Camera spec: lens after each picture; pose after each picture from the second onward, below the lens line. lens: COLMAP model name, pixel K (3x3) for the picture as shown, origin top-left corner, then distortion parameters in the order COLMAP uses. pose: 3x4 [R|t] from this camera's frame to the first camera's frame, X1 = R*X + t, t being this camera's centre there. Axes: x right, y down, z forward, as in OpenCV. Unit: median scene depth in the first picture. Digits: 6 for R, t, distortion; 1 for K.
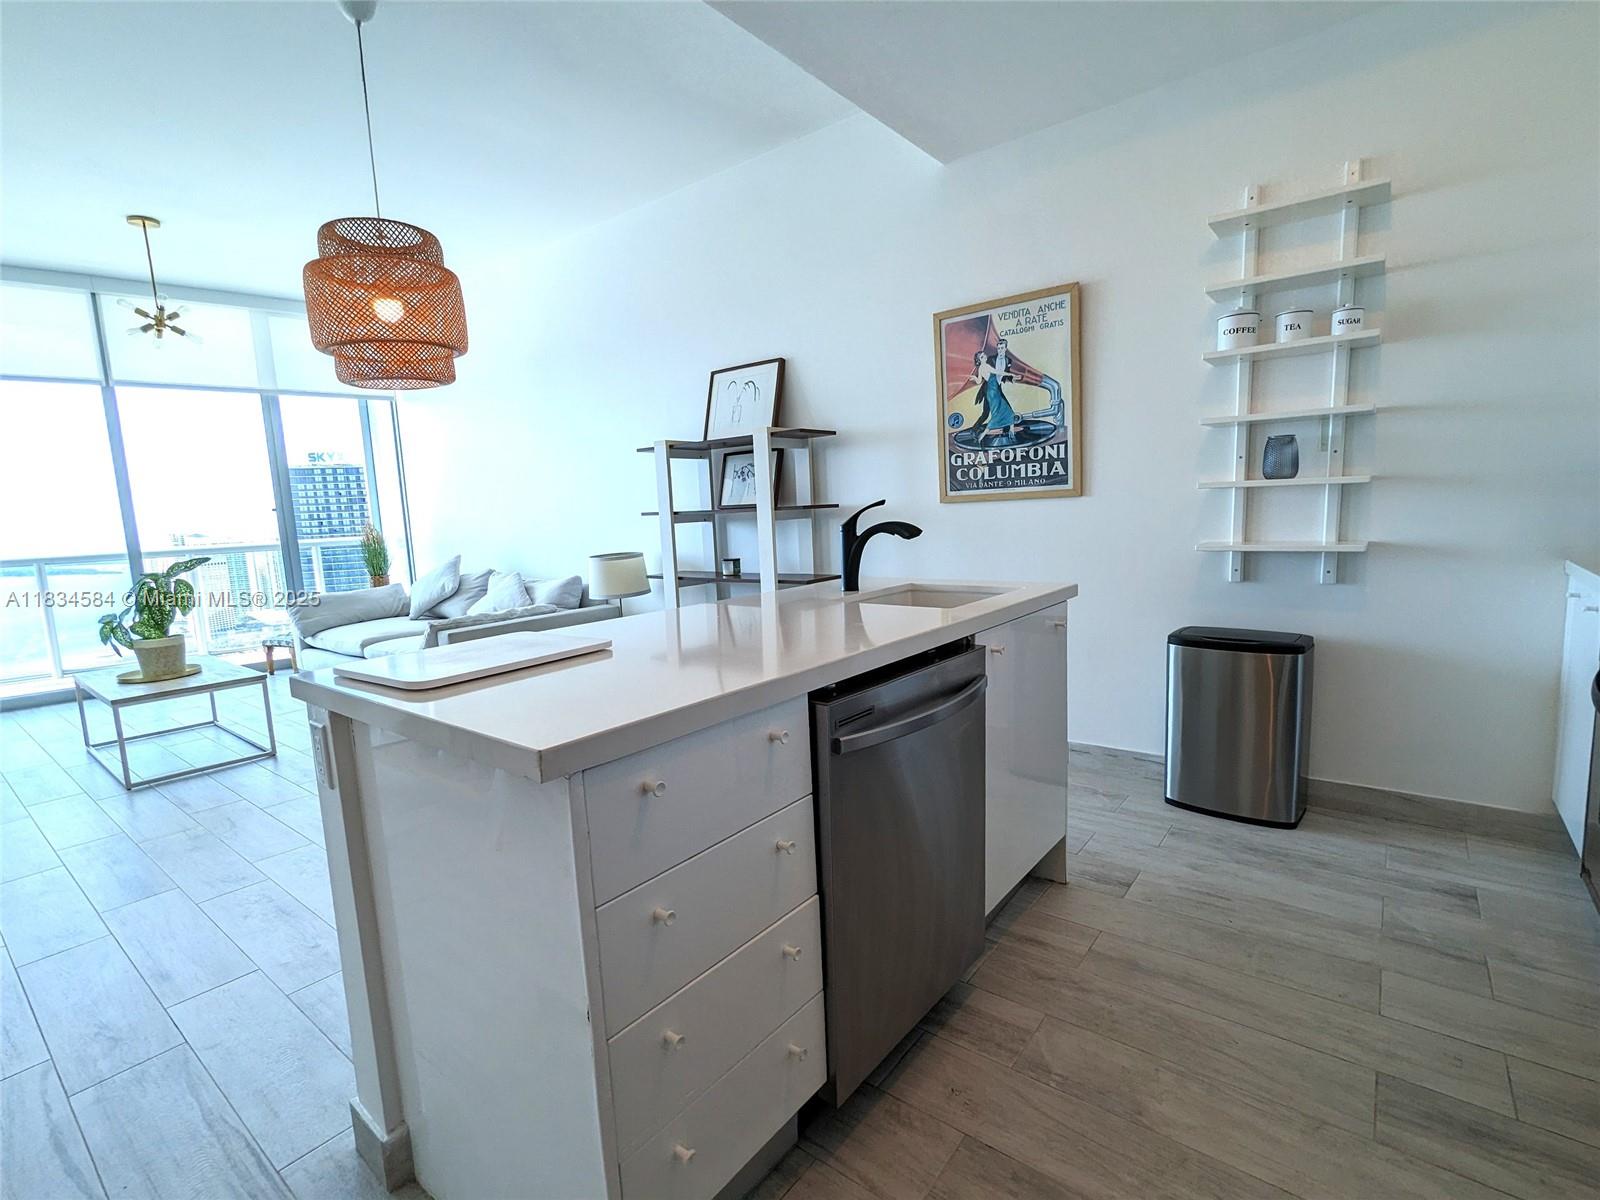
lens RADIAL K [[756.0, 0, 802.7], [0, 756.0, 604.6], [0, 0, 1]] dist [-0.005473, 0.004973]
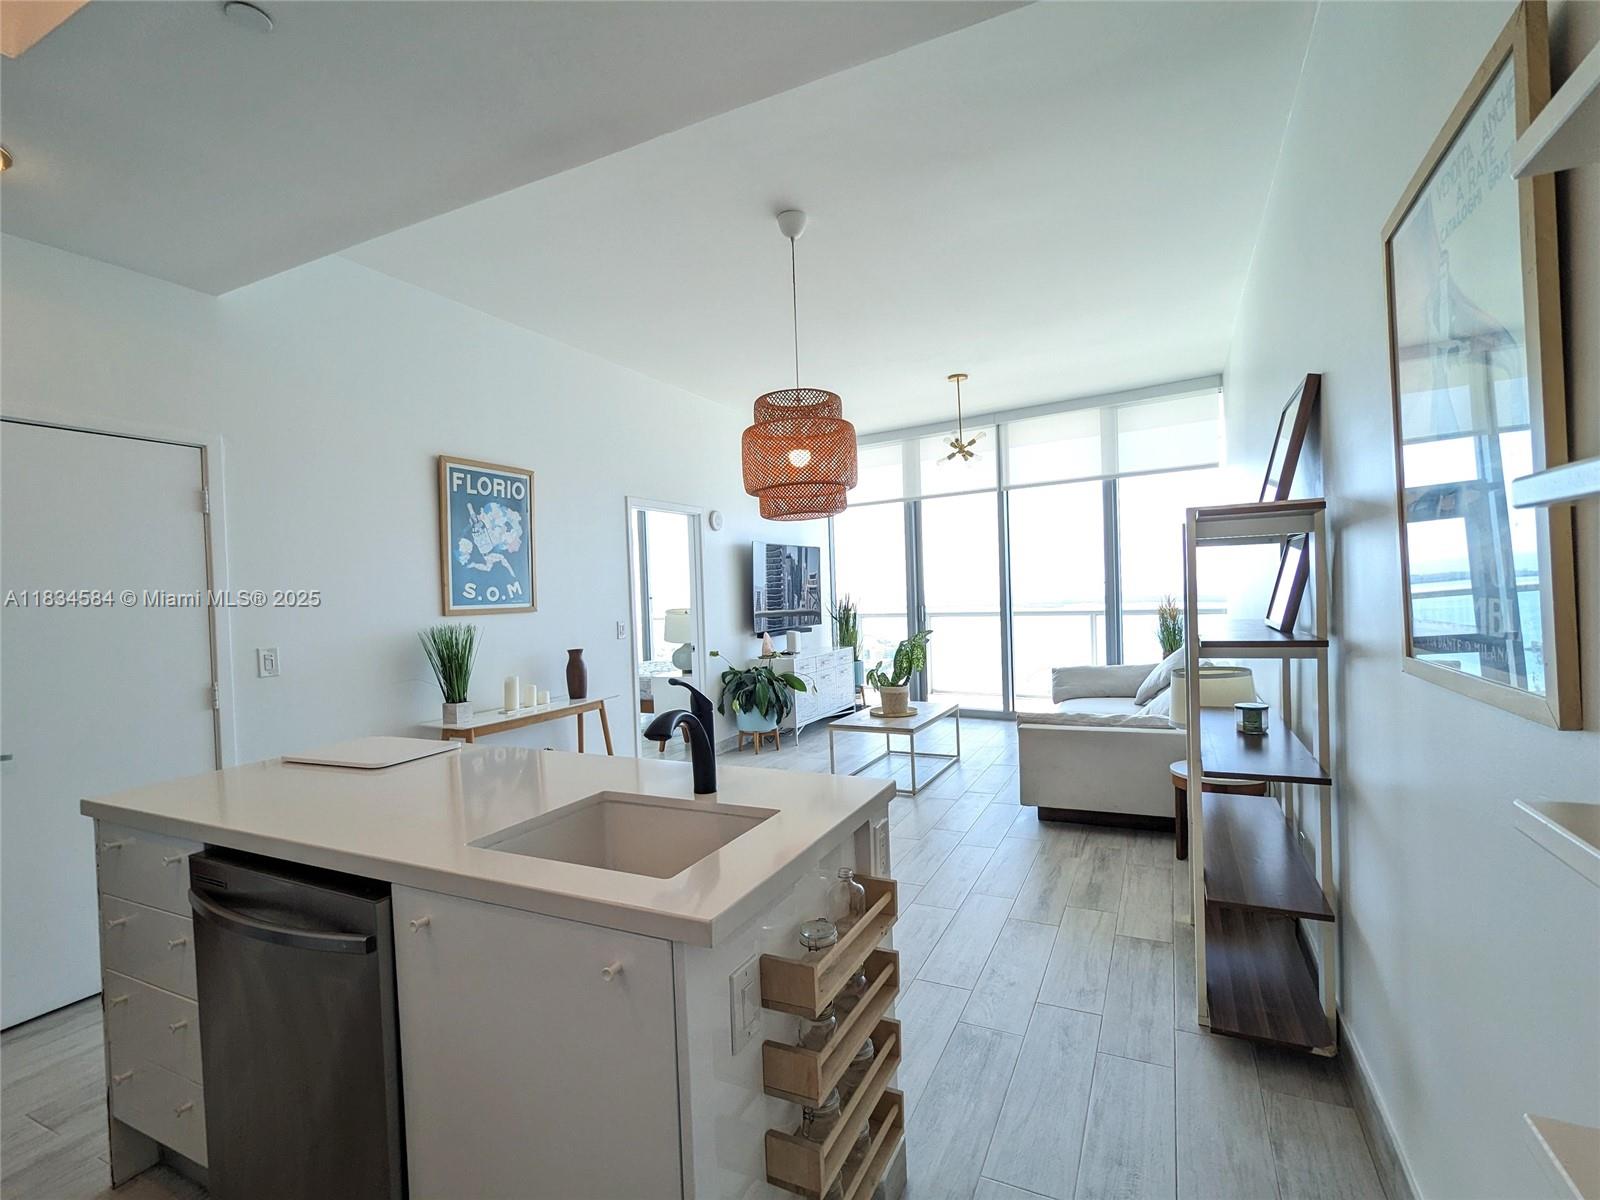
lens RADIAL K [[756.0, 0, 804.8], [0, 756.0, 603.9], [0, 0, 1]] dist [-0.005473, 0.004973]
pose [[0.217420, 0.056364, -0.974449, 0.547931], [-0.105423, 0.993847, 0.033964, -0.164322], [0.970368, 0.095345, 0.222024, 0.633926]]
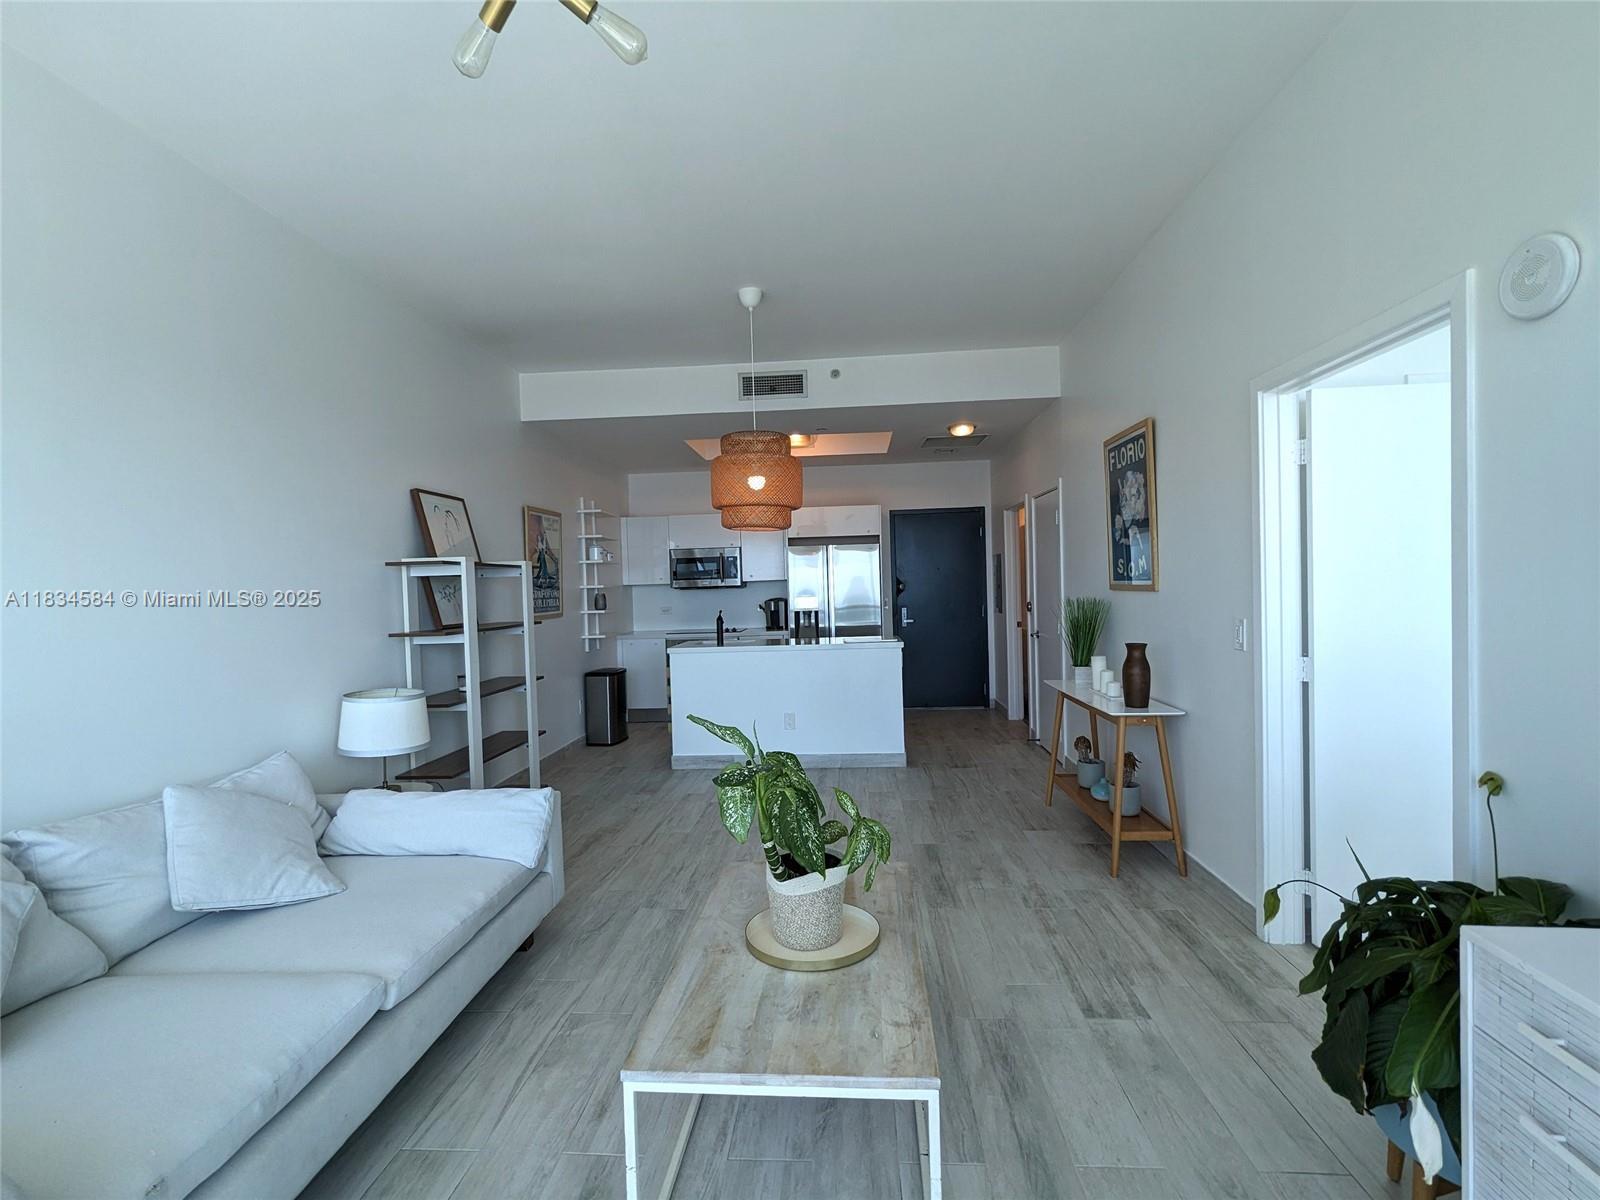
lens RADIAL K [[756.0, 0, 802.5], [0, 756.0, 607.6], [0, 0, 1]] dist [-0.005473, 0.004973]
pose [[-0.564613, 0.038247, 0.824469, -1.551672], [0.163196, 0.984377, 0.066094, -0.186977], [-0.809061, 0.171868, -0.562034, 1.530725]]
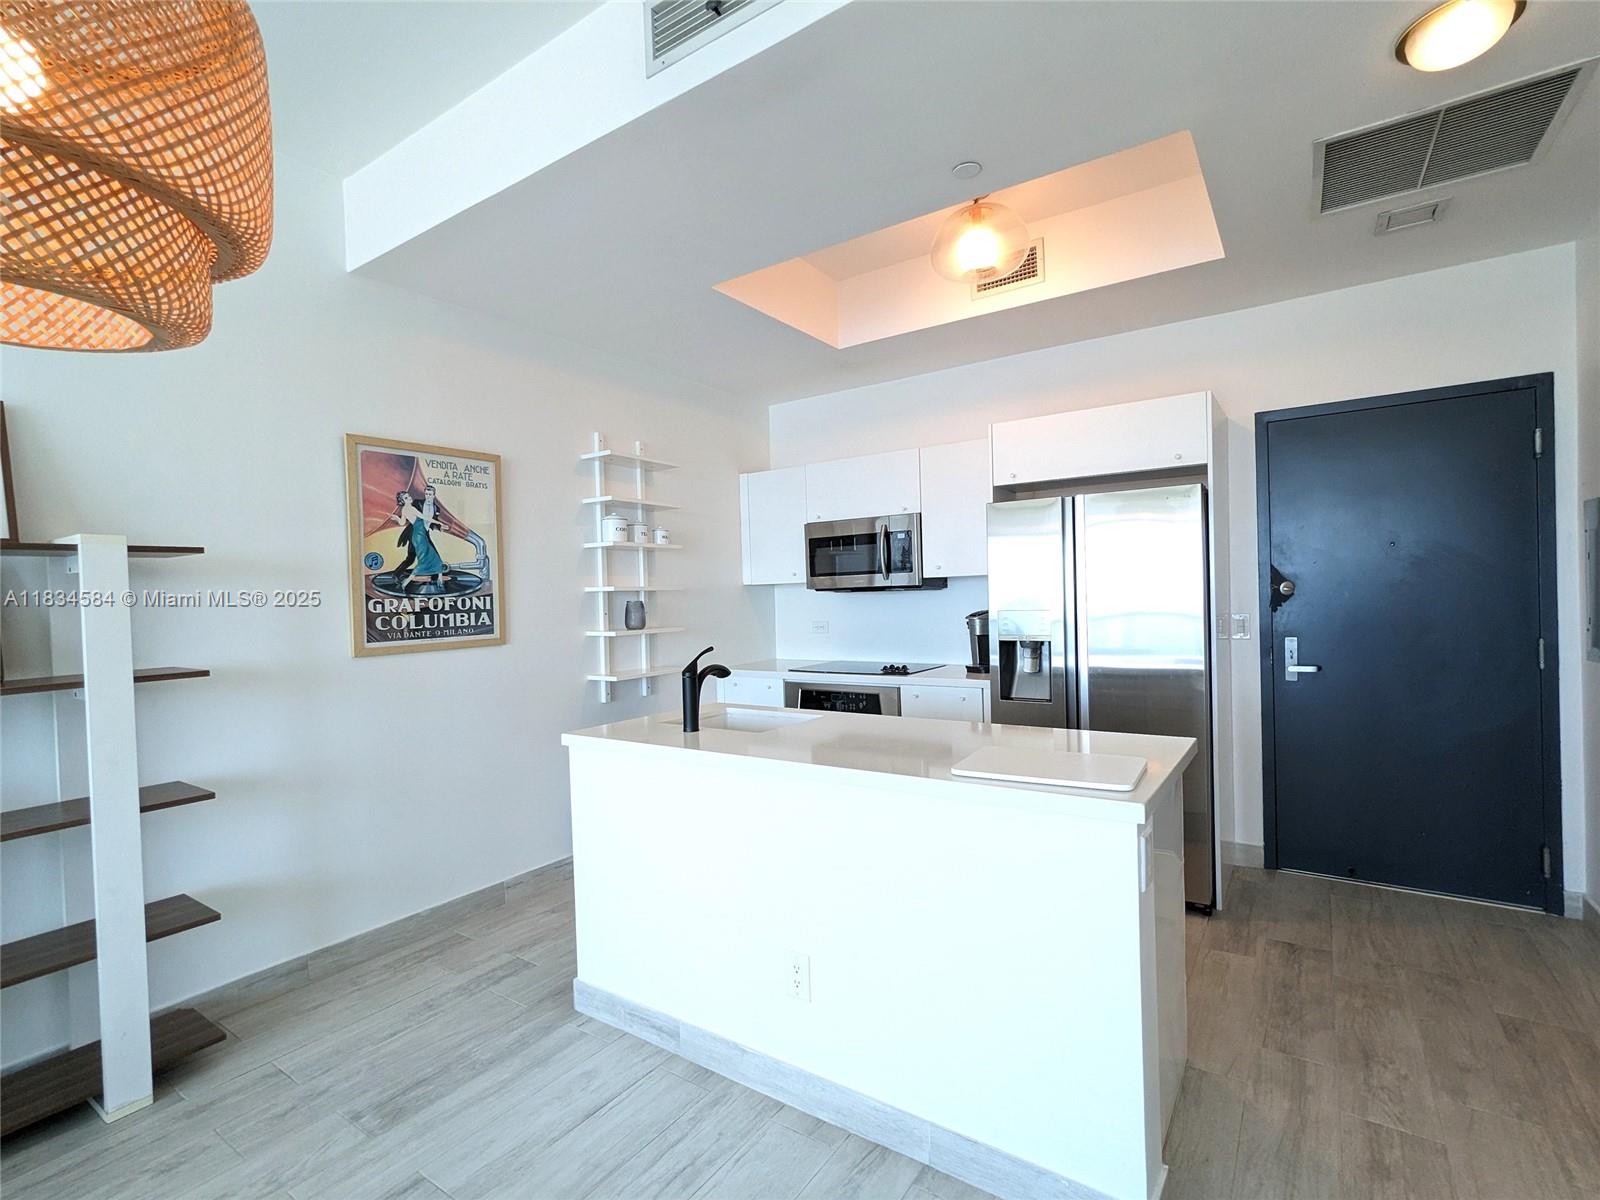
lens RADIAL K [[756.0, 0, 801.5], [0, 756.0, 610.4], [0, 0, 1]] dist [-0.005473, 0.004973]
pose [[-0.066546, 0.026622, 0.997428, -0.714721], [0.162275, 0.986624, -0.015507, -0.101131], [-0.984499, 0.160825, -0.069976, 0.618847]]
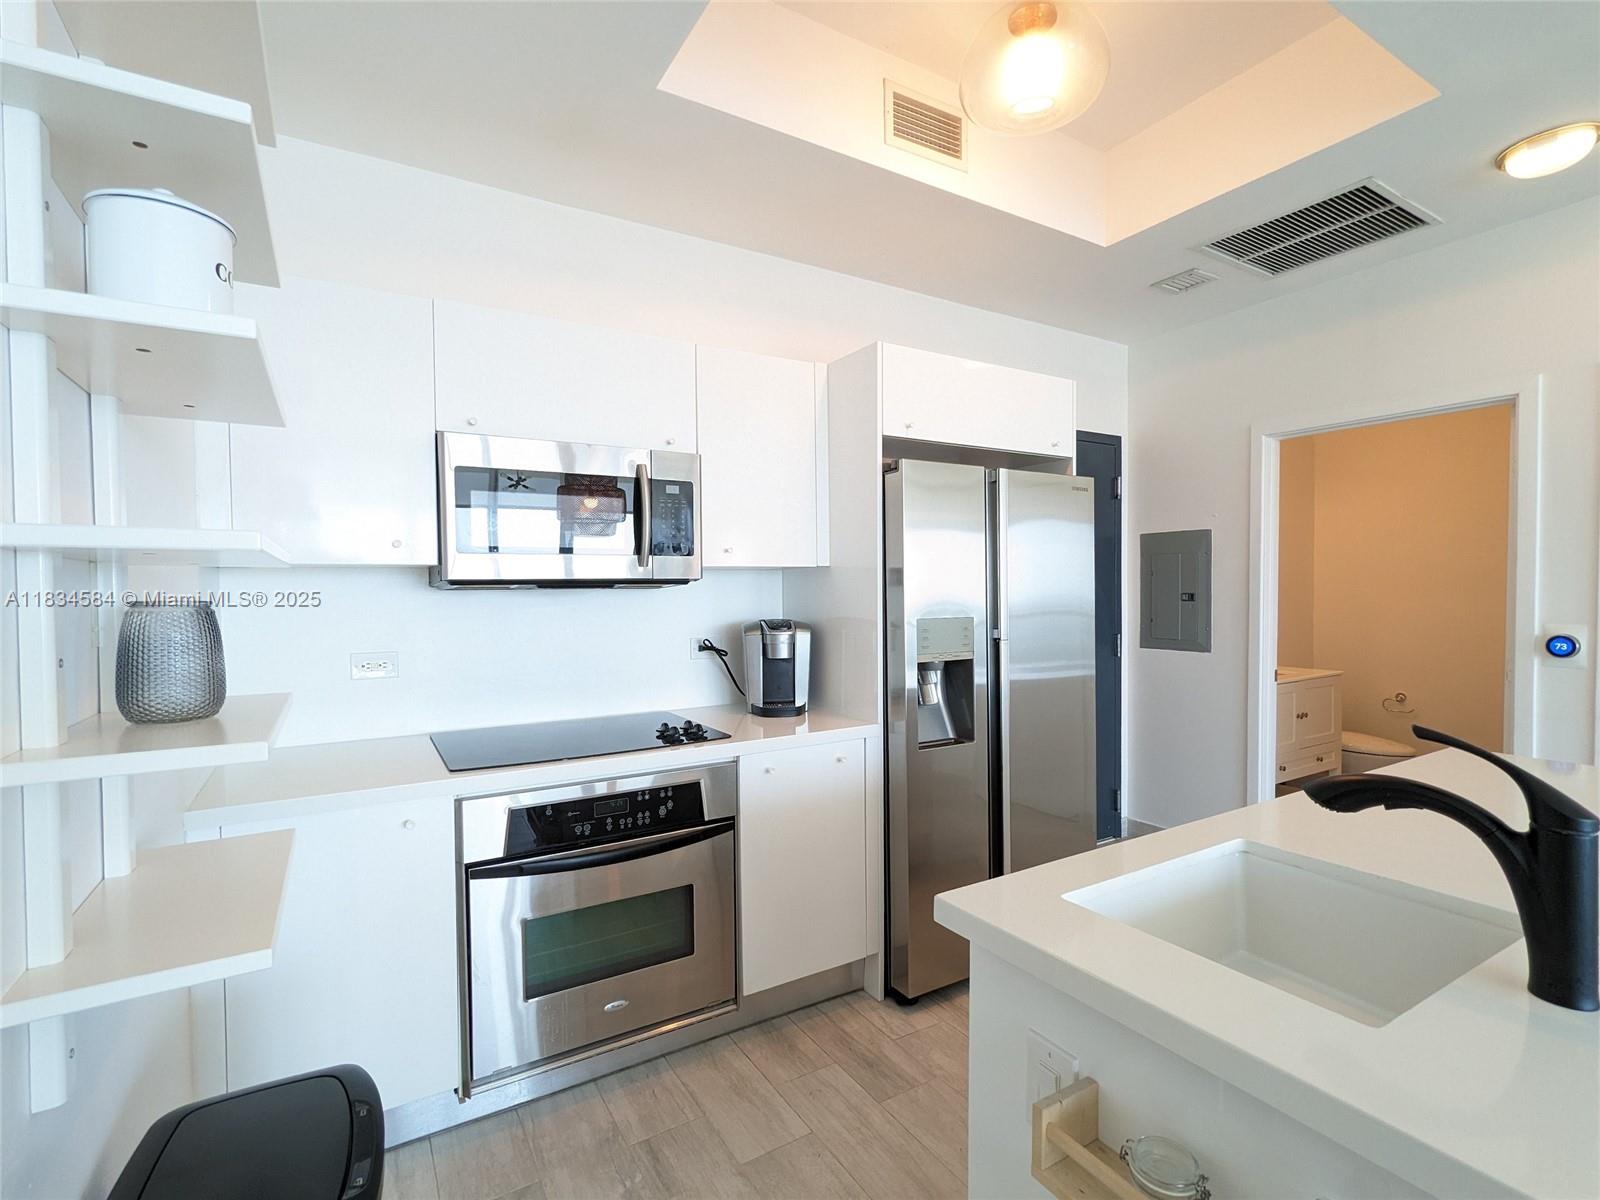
lens RADIAL K [[756.0, 0, 809.7], [0, 756.0, 619.7], [0, 0, 1]] dist [-0.005473, 0.004973]
pose [[-0.942775, 0.039454, 0.331088, 0.191895], [0.093703, 0.984308, 0.149526, -0.190402], [-0.319993, 0.171994, -0.931677, 0.979995]]
